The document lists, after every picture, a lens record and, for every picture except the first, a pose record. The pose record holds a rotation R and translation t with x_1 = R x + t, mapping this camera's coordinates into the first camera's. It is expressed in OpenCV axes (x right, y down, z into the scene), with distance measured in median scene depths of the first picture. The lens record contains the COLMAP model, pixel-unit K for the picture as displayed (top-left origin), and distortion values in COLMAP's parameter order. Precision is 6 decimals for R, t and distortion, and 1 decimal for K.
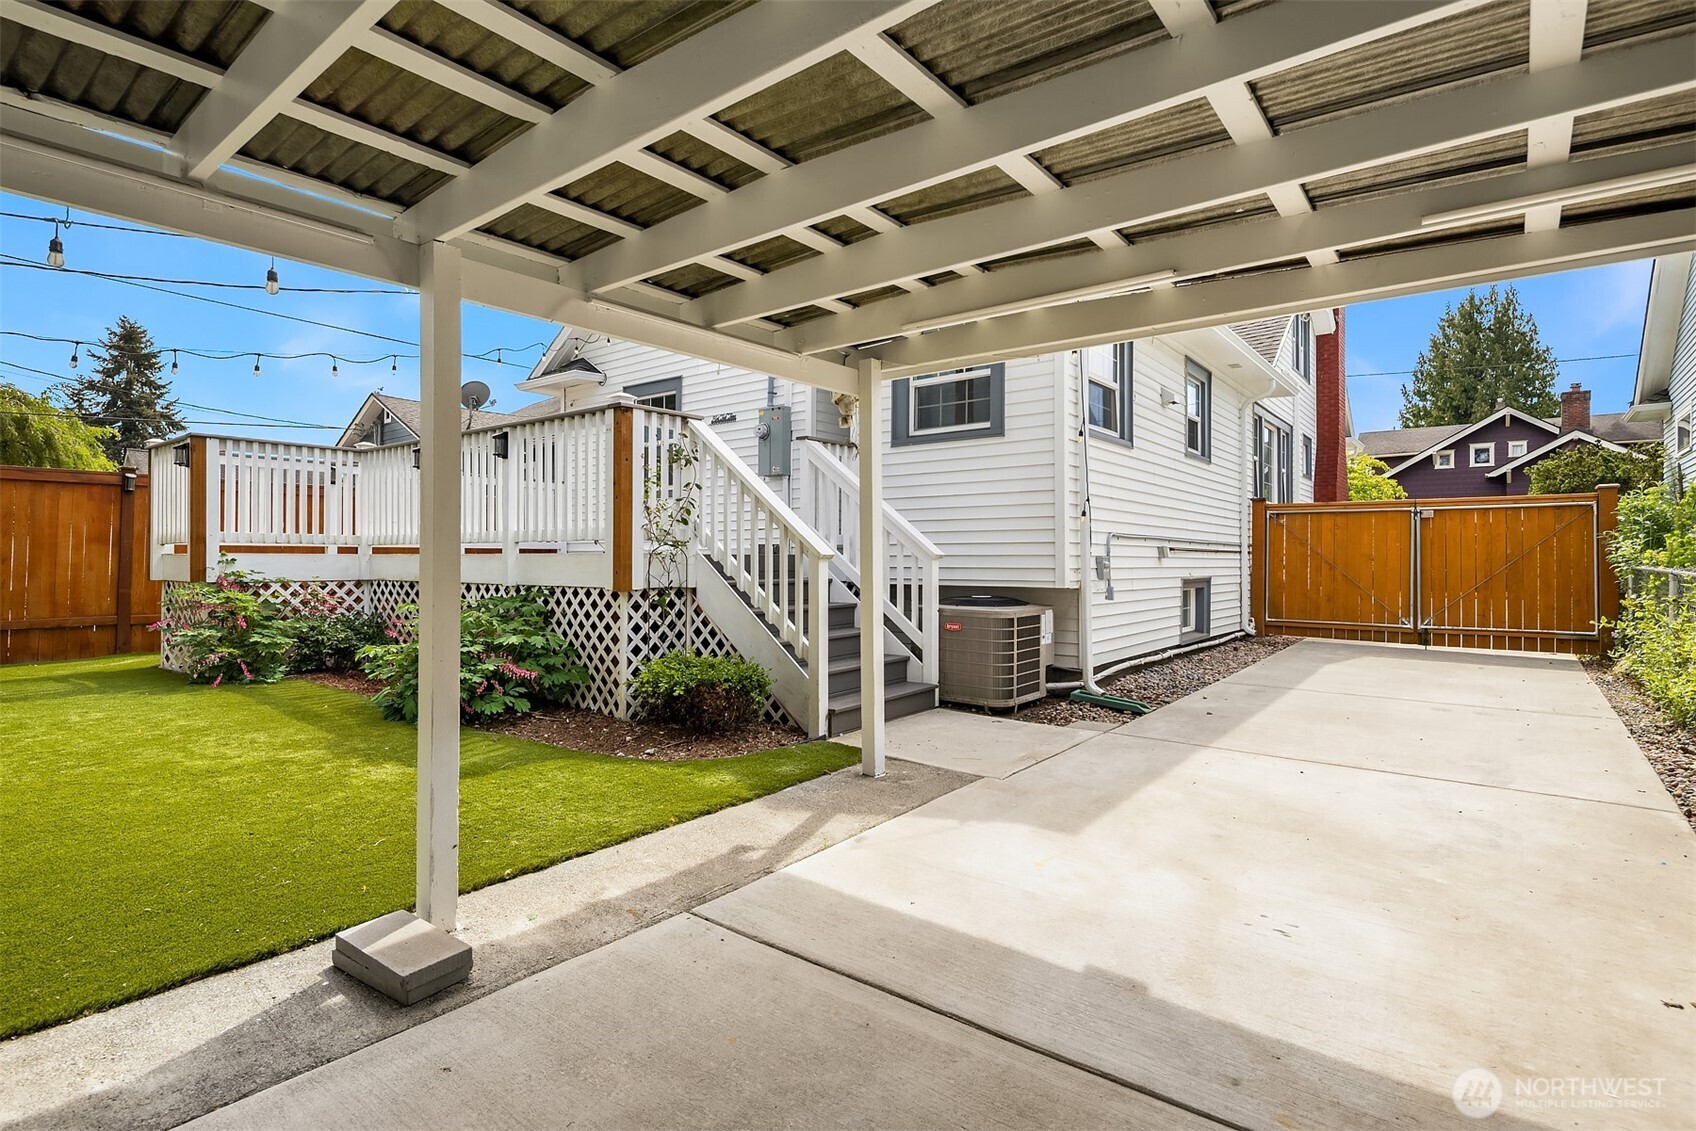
lens RADIAL K [[831.7, 0, 848.0], [0, 831.7, 565.5], [0, 0, 1]] dist [0.001923, 0.000071]
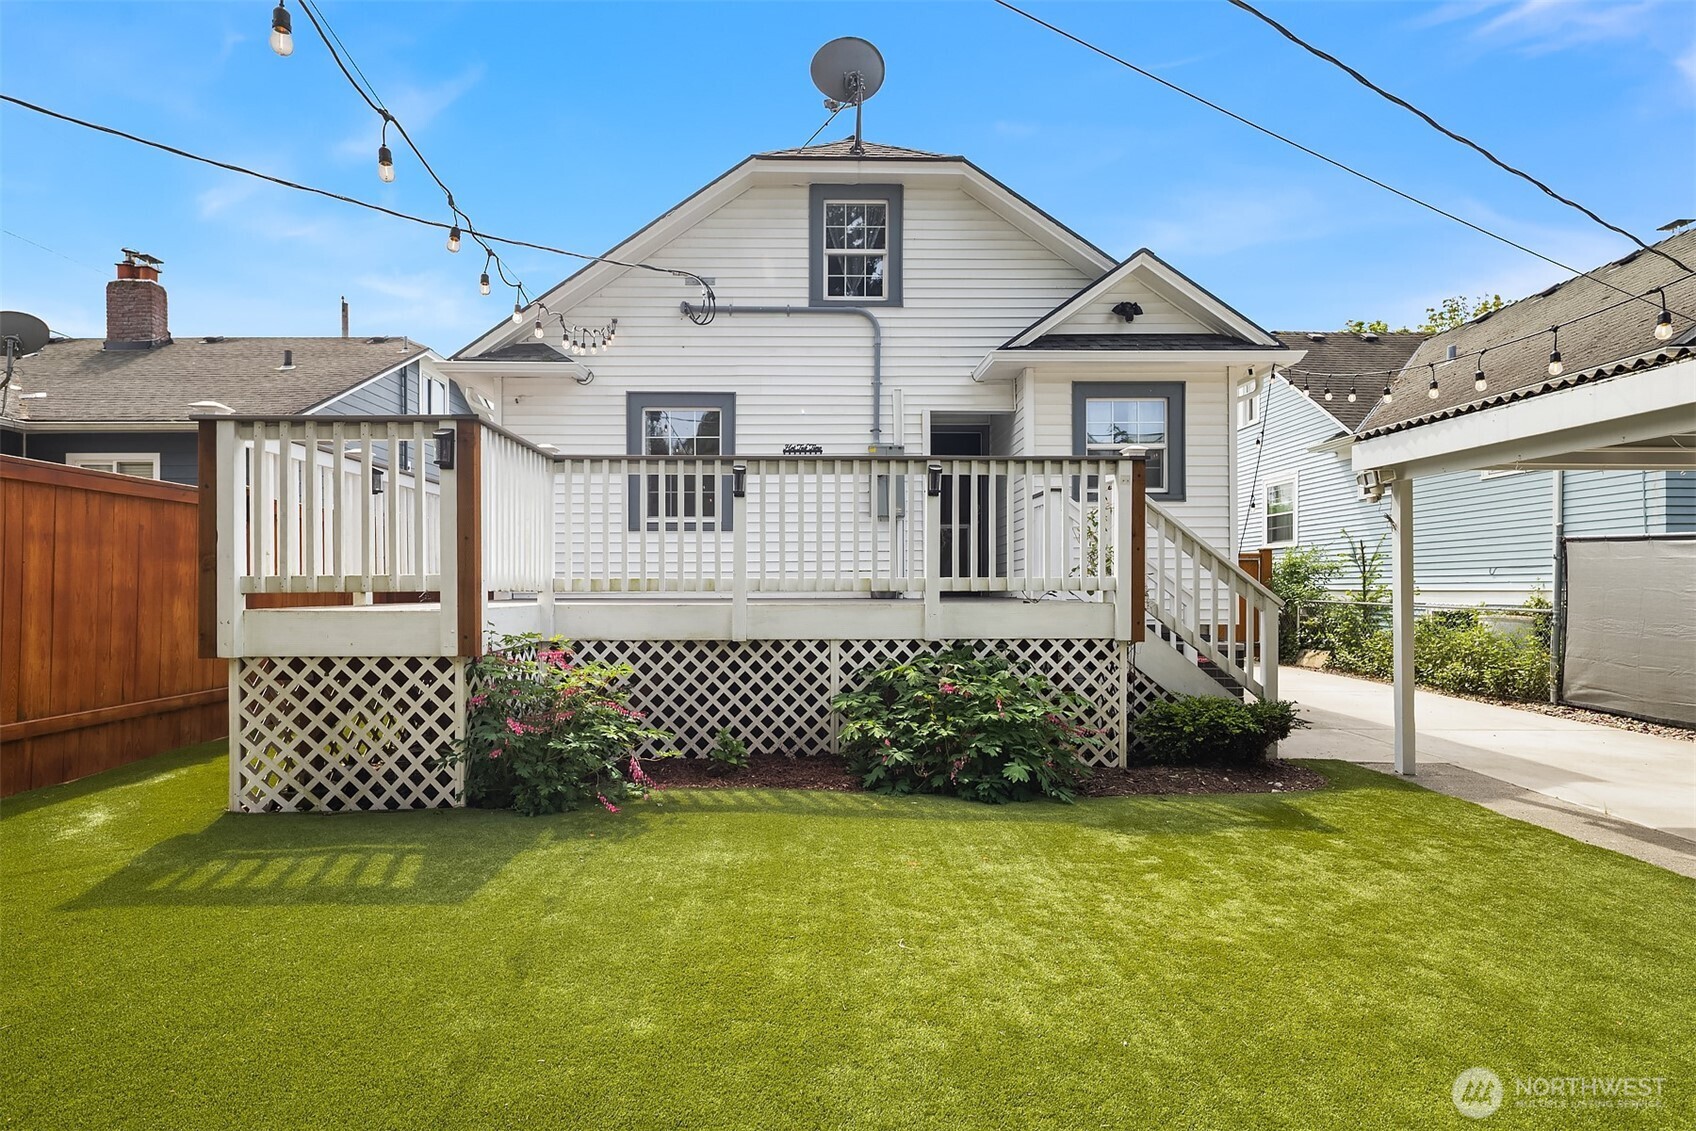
lens RADIAL K [[836.6, 0, 846.1], [0, 836.6, 585.9], [0, 0, 1]] dist [0.000362, 0.000000]
pose [[0.778078, -0.003202, 0.628159, -0.795842], [0.007920, 0.999958, -0.004713, -0.022965], [-0.628118, 0.008642, 0.778070, 0.285974]]
